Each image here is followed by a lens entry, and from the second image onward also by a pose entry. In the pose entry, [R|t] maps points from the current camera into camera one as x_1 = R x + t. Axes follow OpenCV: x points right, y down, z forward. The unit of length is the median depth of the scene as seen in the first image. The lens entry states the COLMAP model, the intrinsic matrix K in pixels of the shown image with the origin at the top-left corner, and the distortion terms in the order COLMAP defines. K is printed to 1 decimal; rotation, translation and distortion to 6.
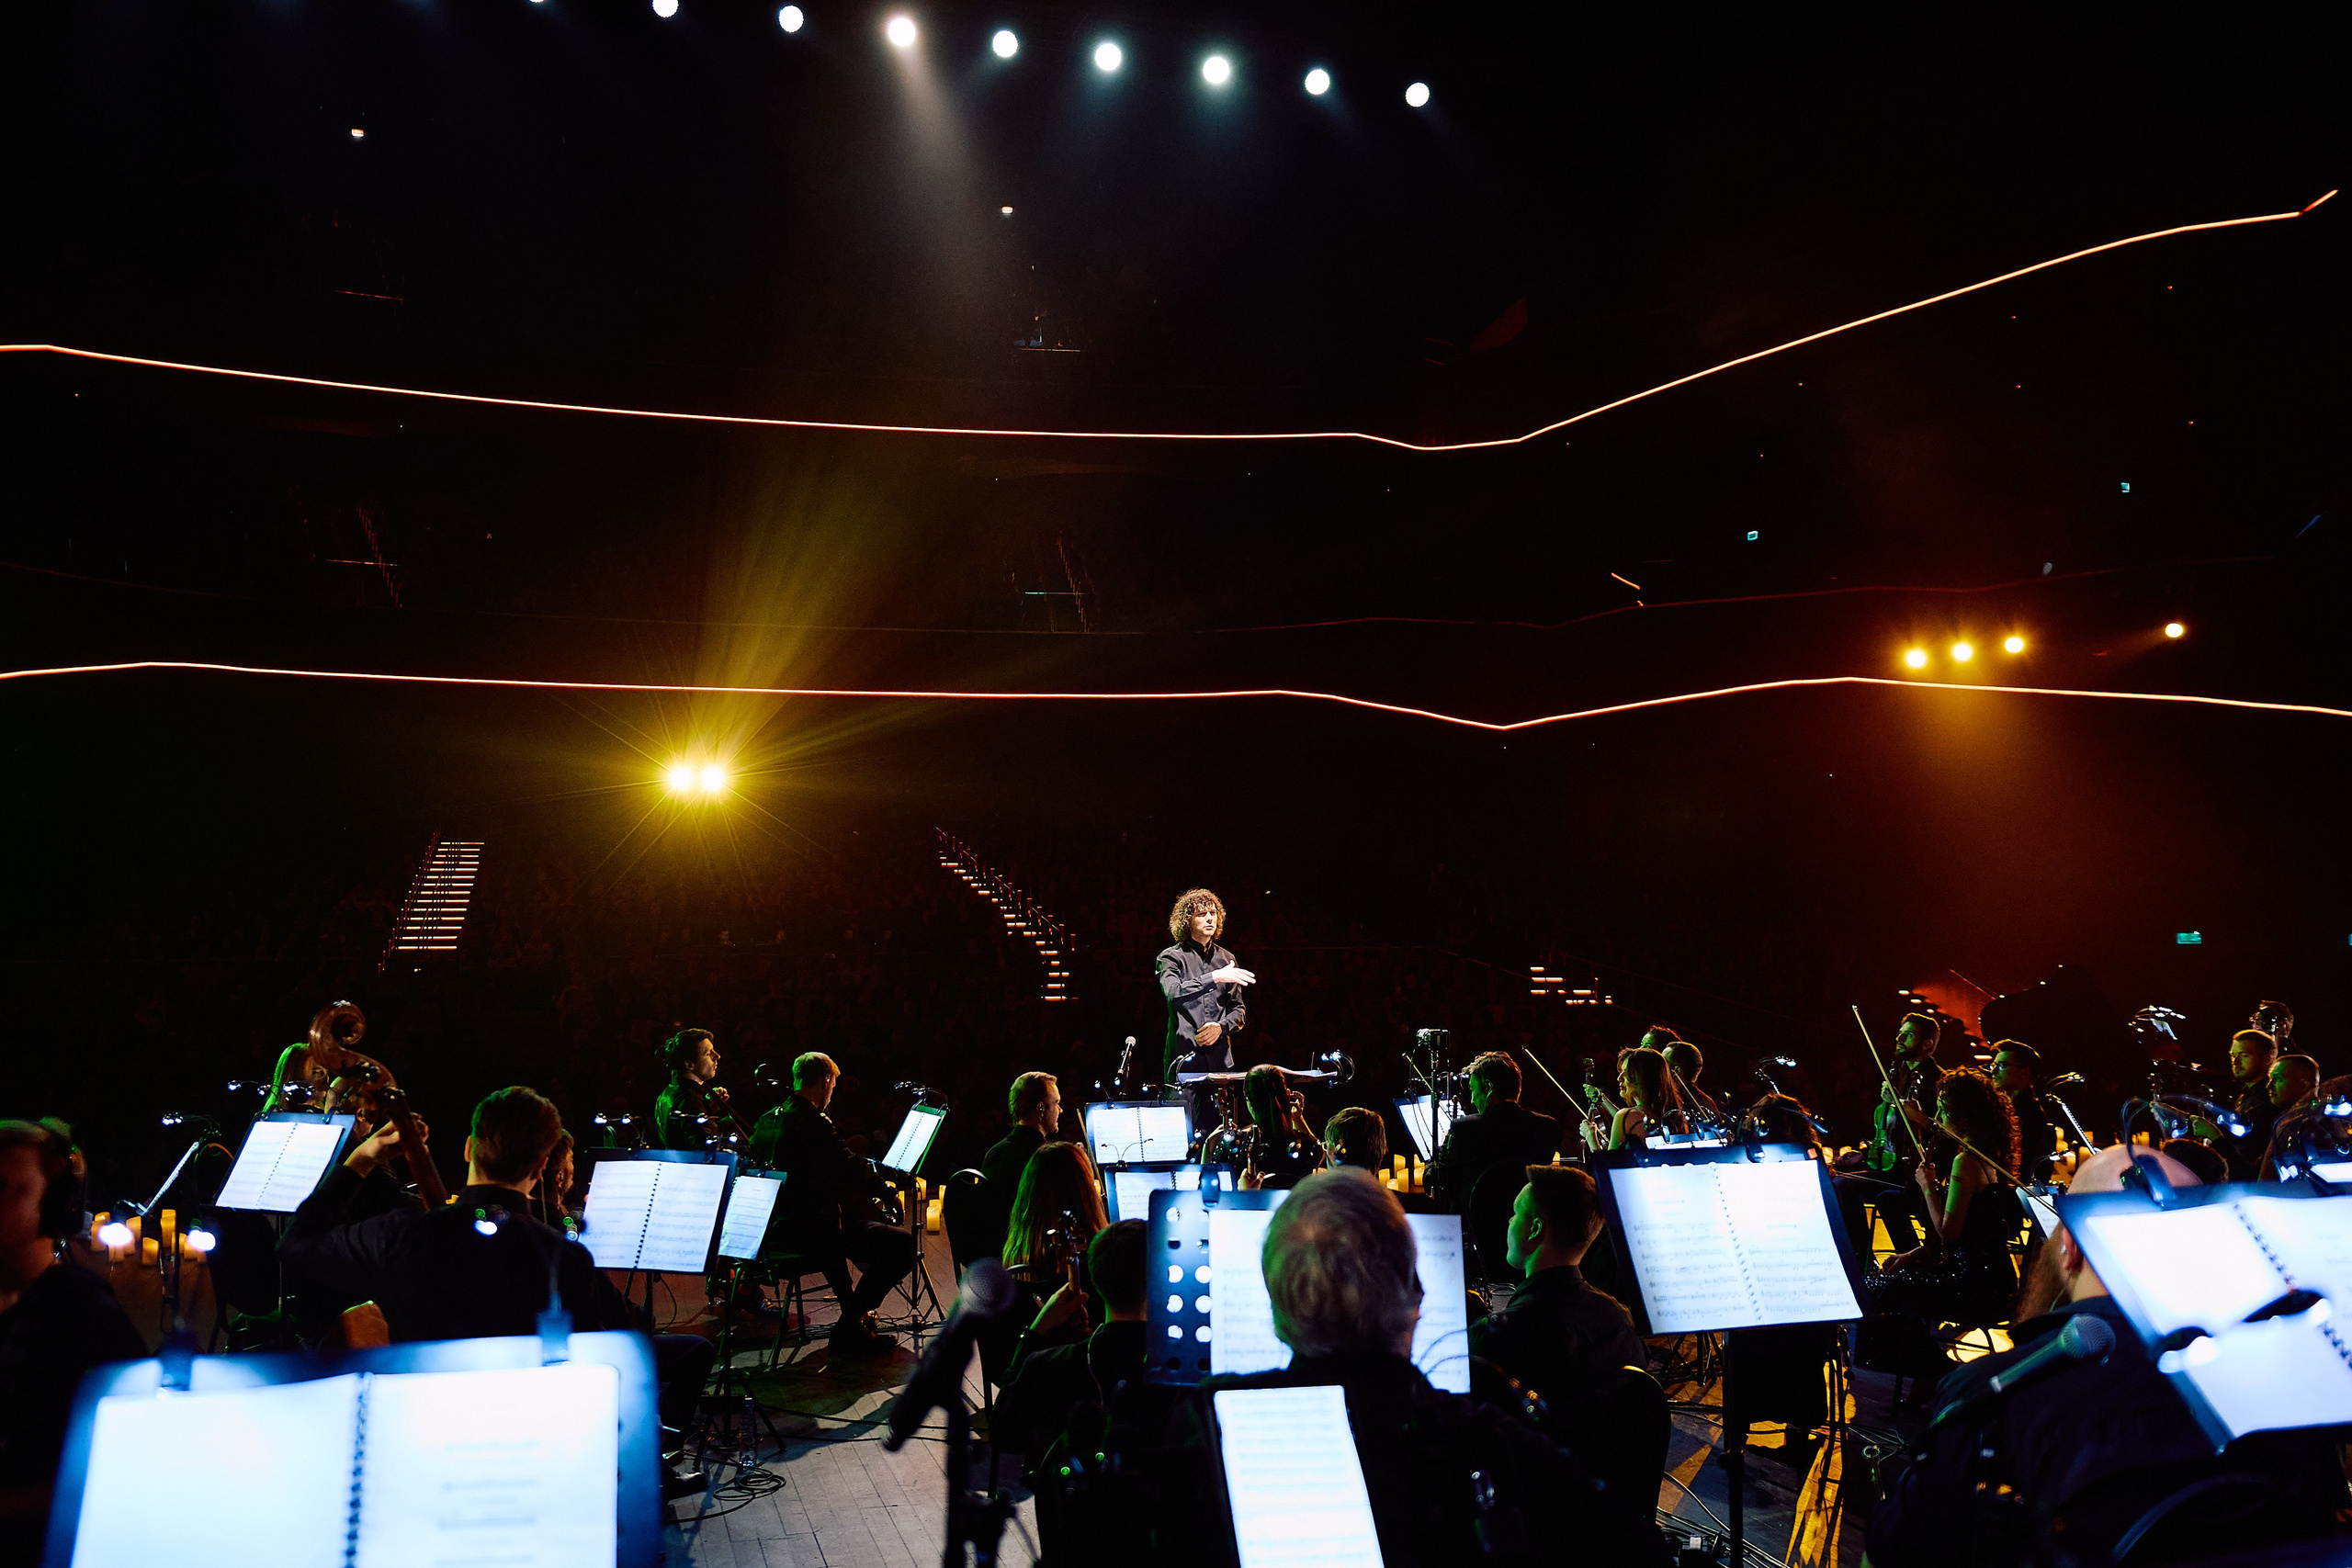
lens RADIAL K [[1928.9, 0, 1164.9], [0, 1928.9, 777.8], [0, 0, 1]] dist [-0.012526, -0.009669]
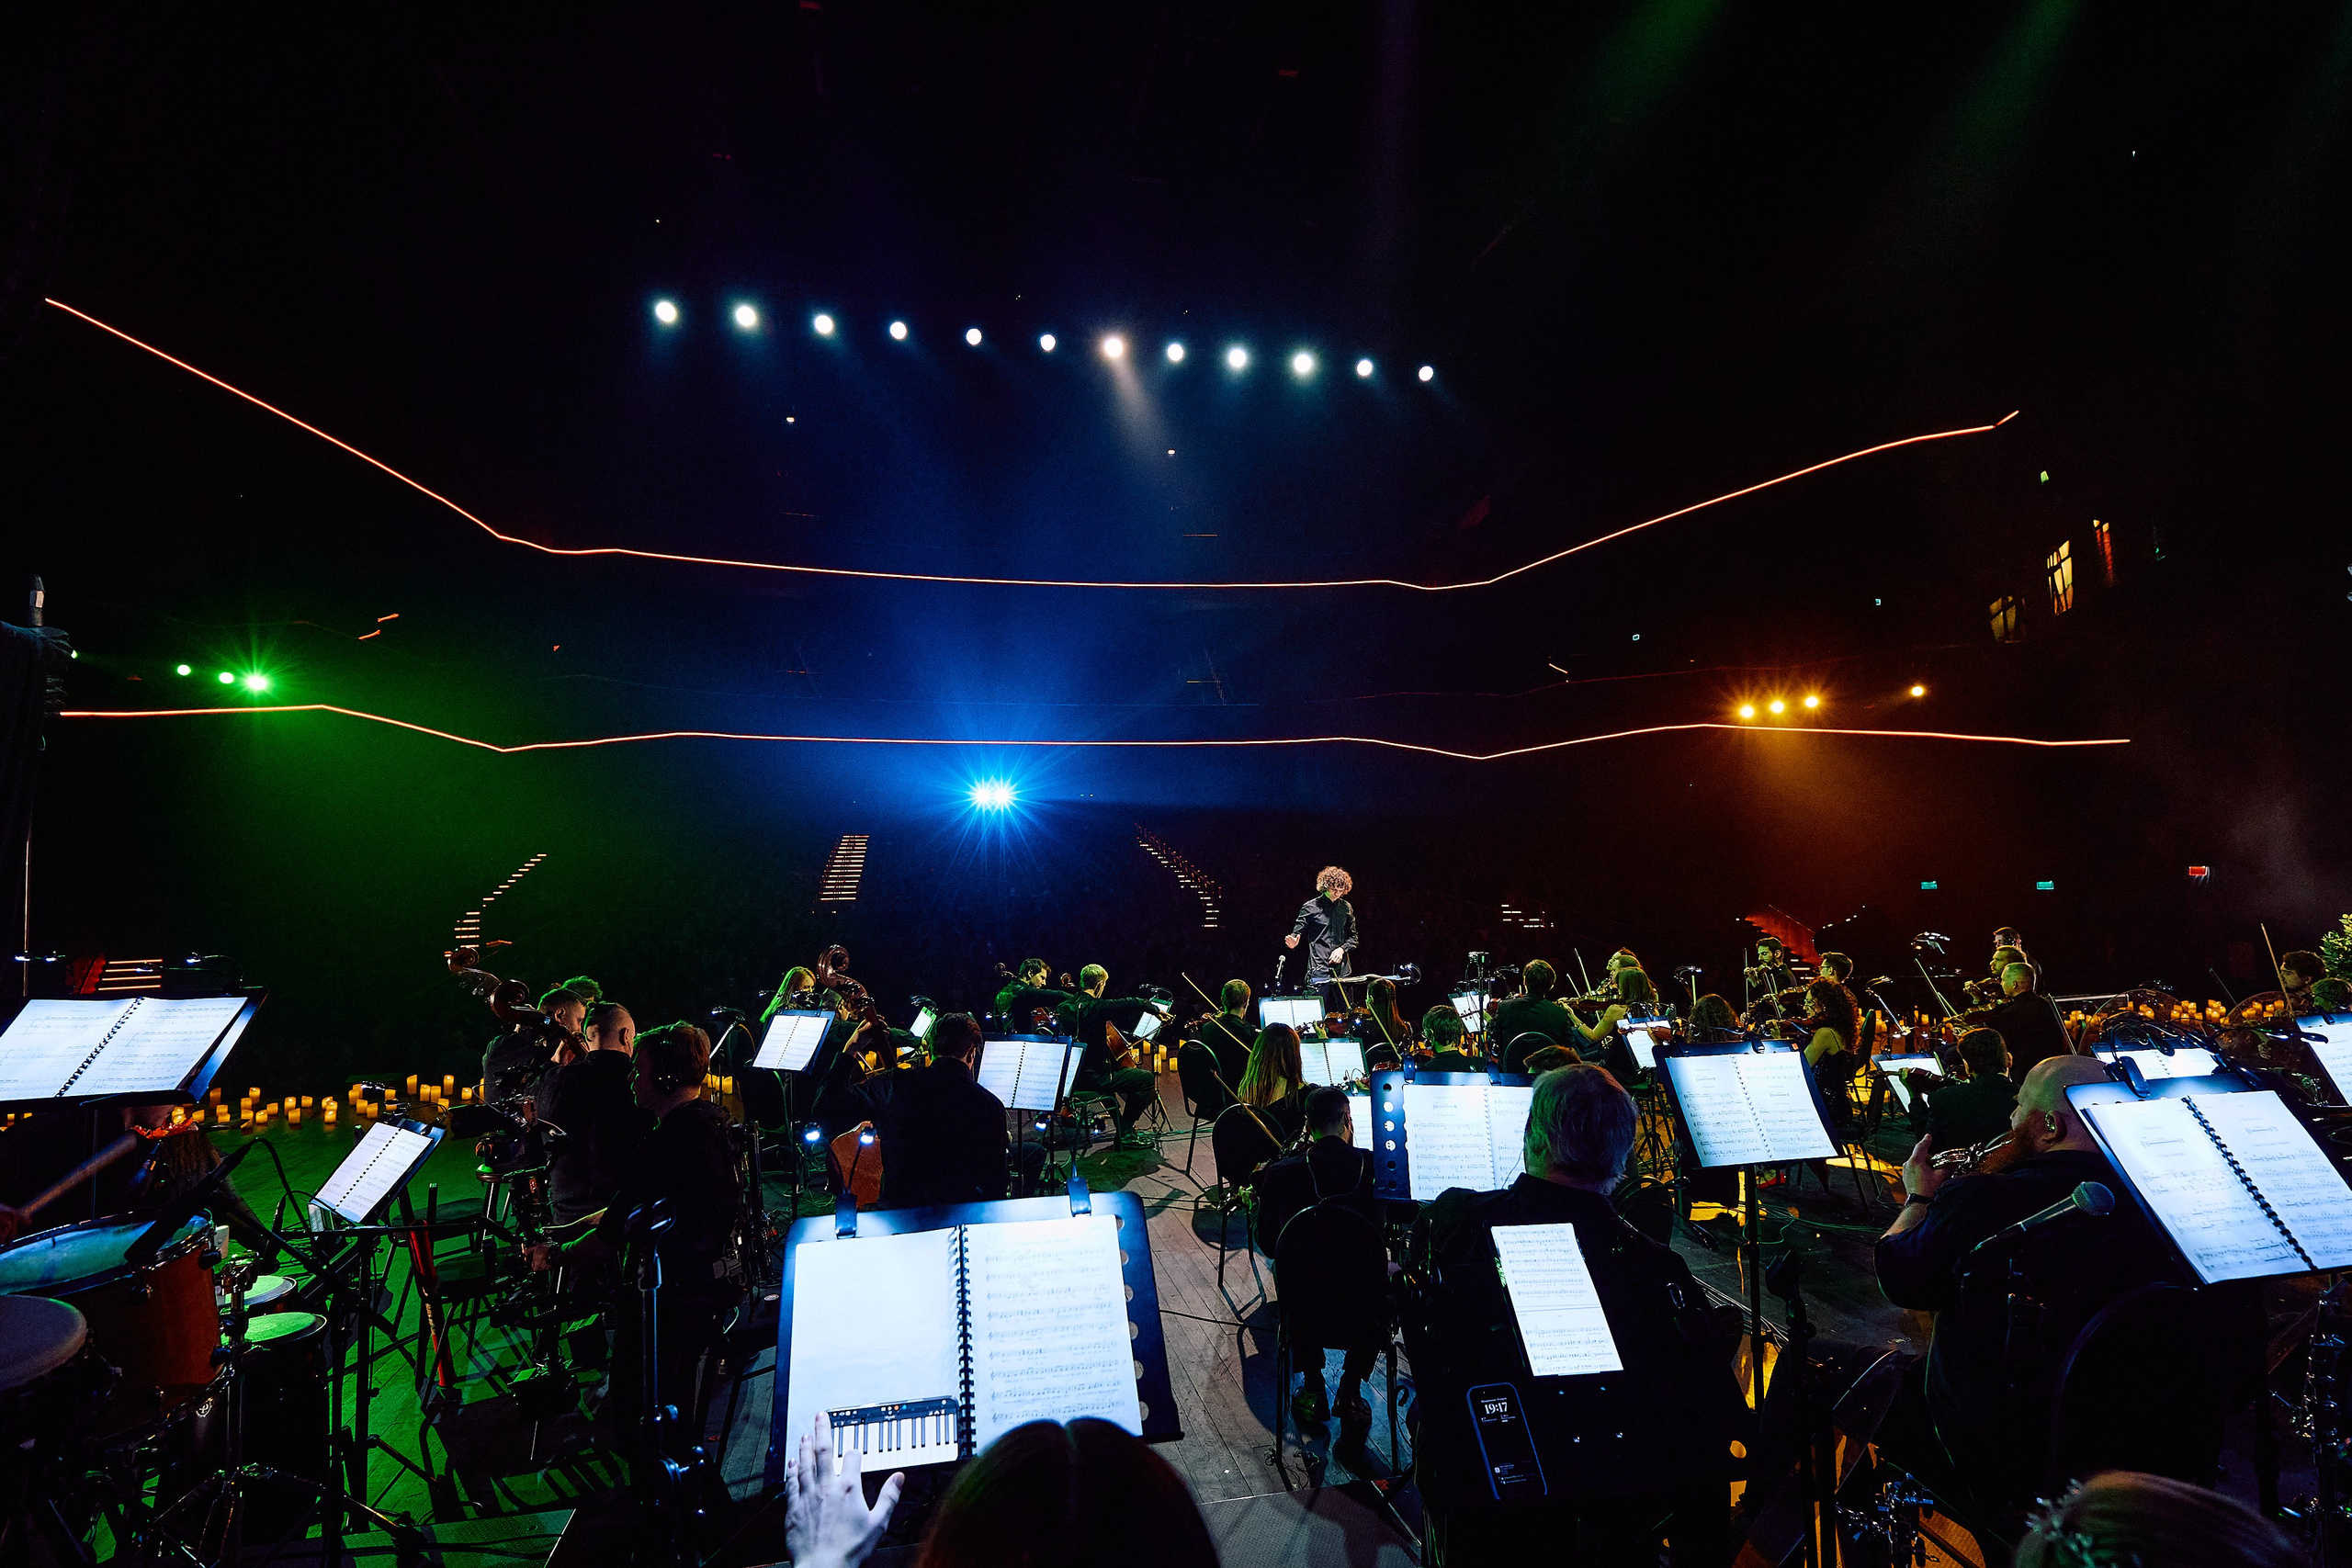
lens RADIAL K [[1159.3, 0, 1187.4], [0, 1159.3, 774.6], [0, 0, 1]] dist [-0.003153, 0.000429]
pose [[0.997890, -0.014310, -0.063337, -0.035864], [0.013478, 0.999818, -0.013536, -0.006821], [0.063519, 0.012654, 0.997900, 0.016858]]
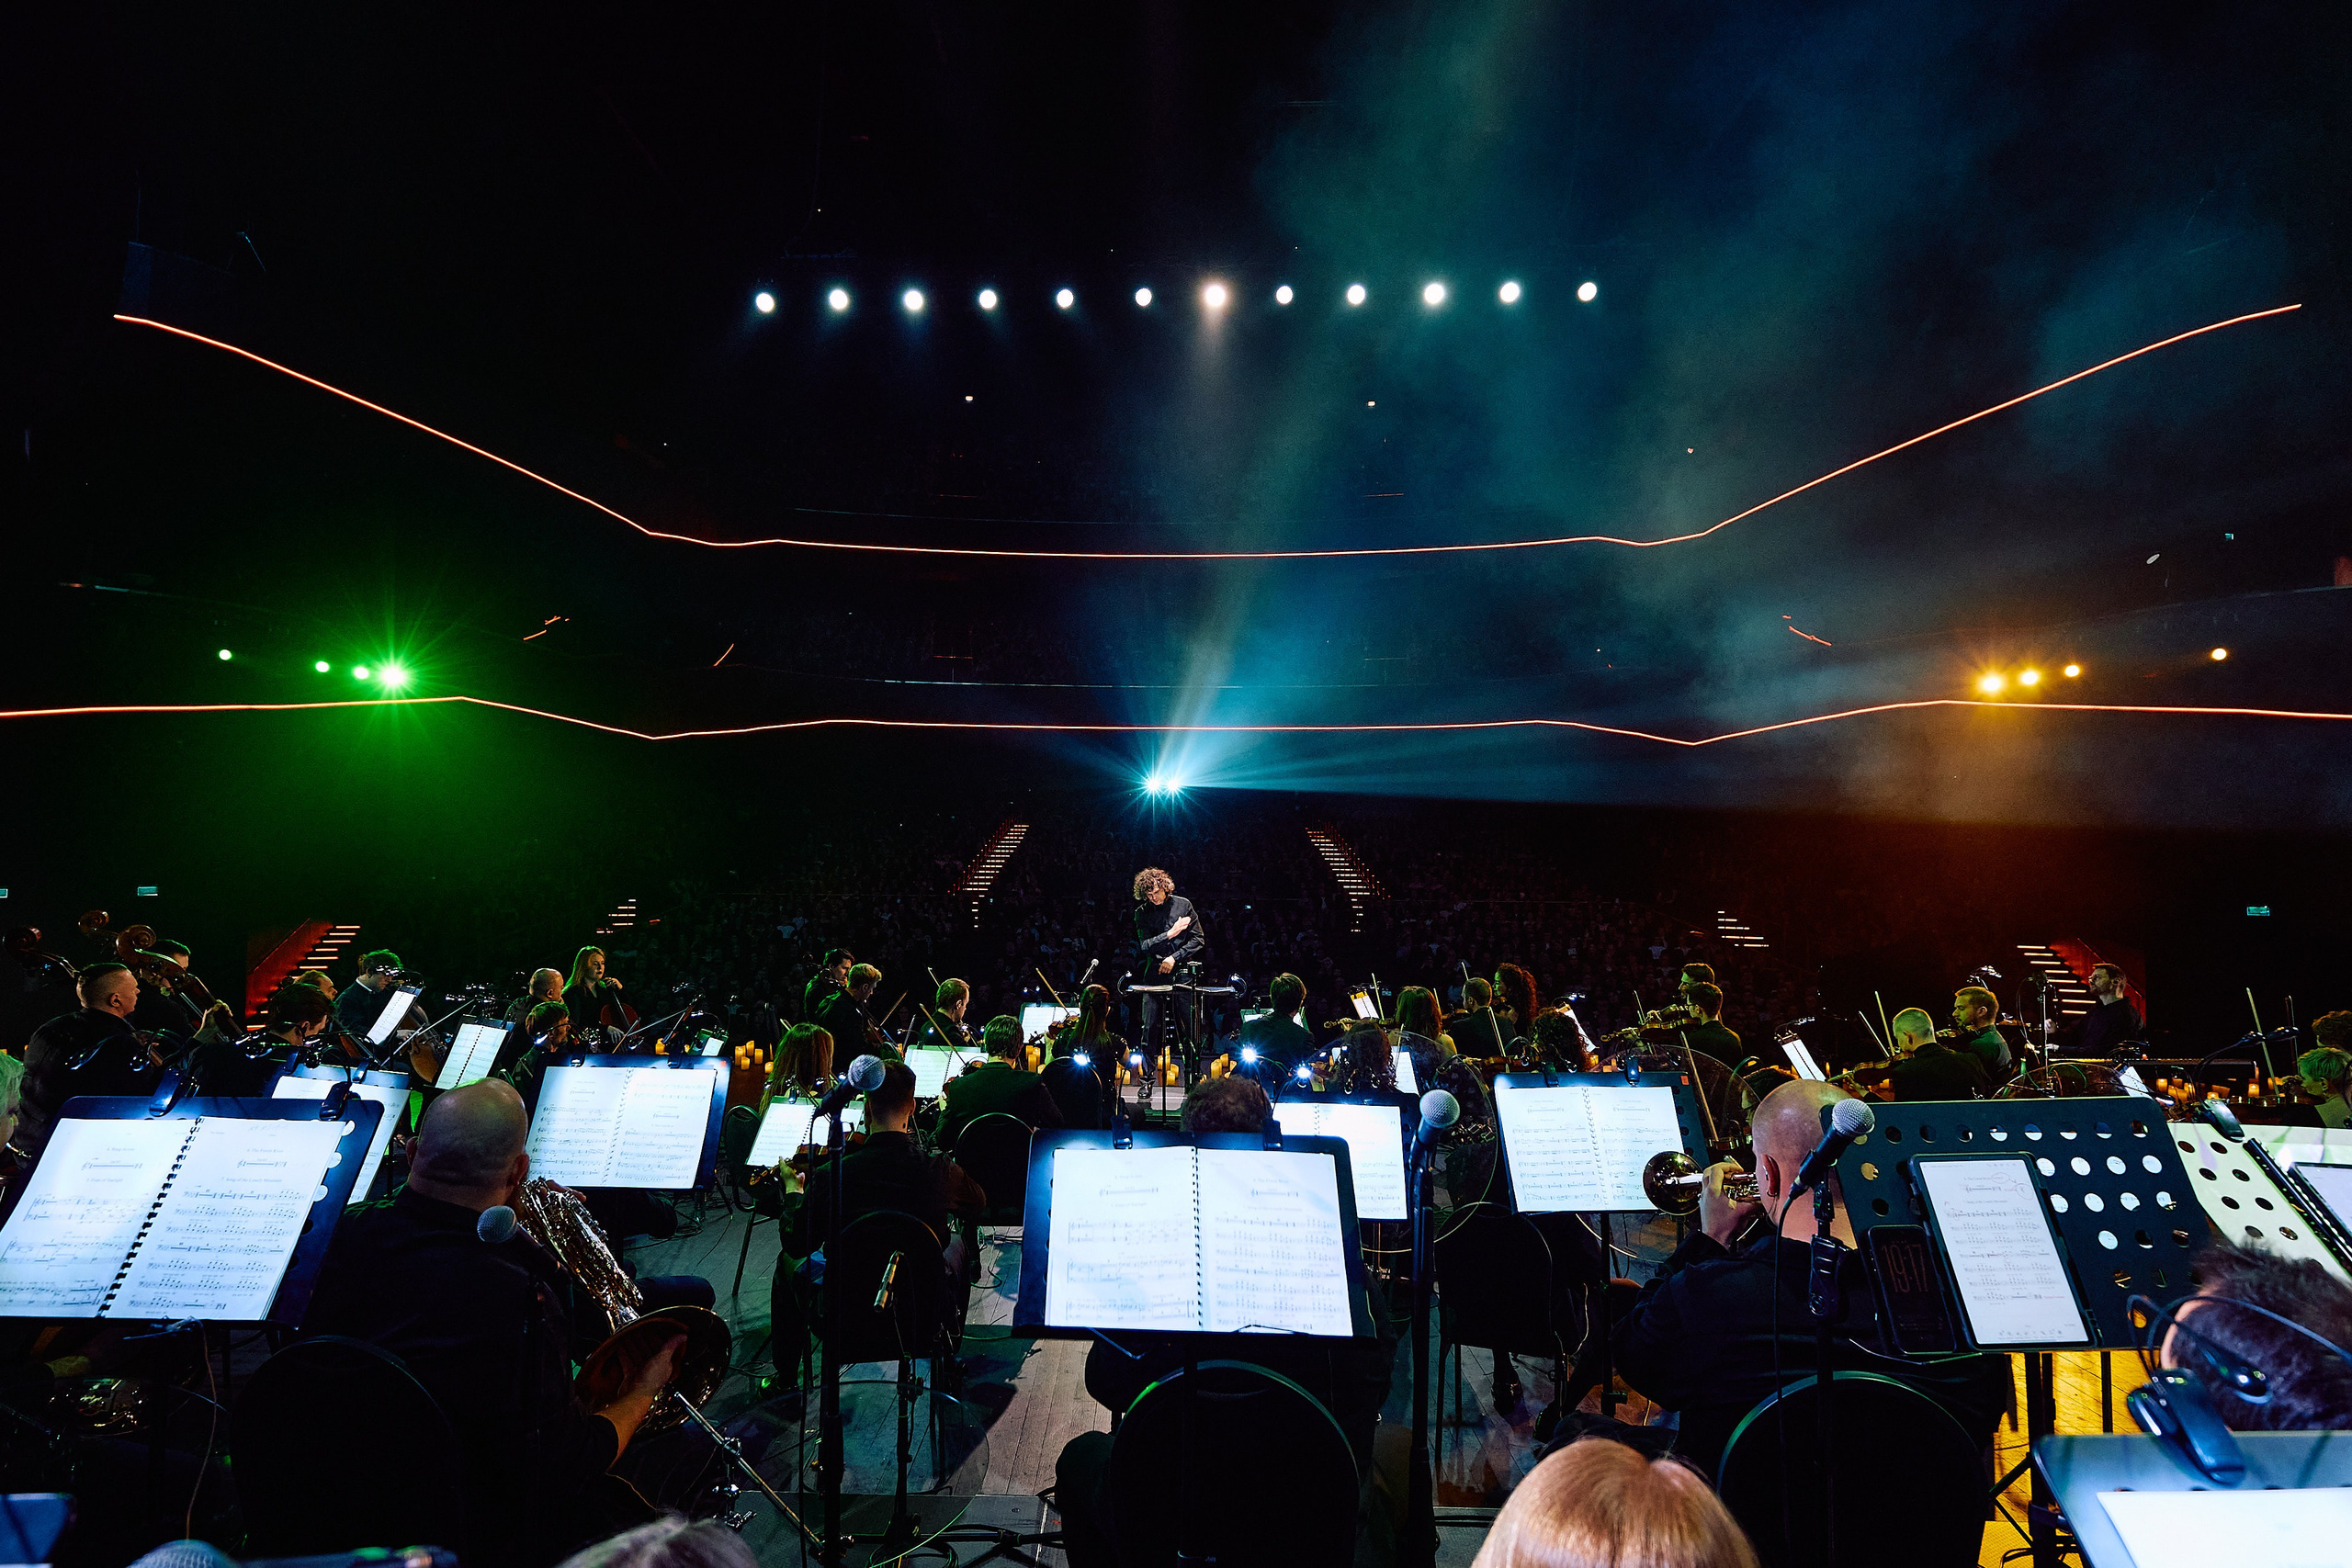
lens RADIAL K [[1253.7, 0, 1174.0], [0, 1253.7, 791.3], [0, 0, 1]] dist [0.001500, -0.000641]
pose [[0.947415, -0.005543, -0.319961, 0.337491], [0.007321, 0.999964, 0.004355, 0.001929], [0.319925, -0.006469, 0.947421, 0.103509]]
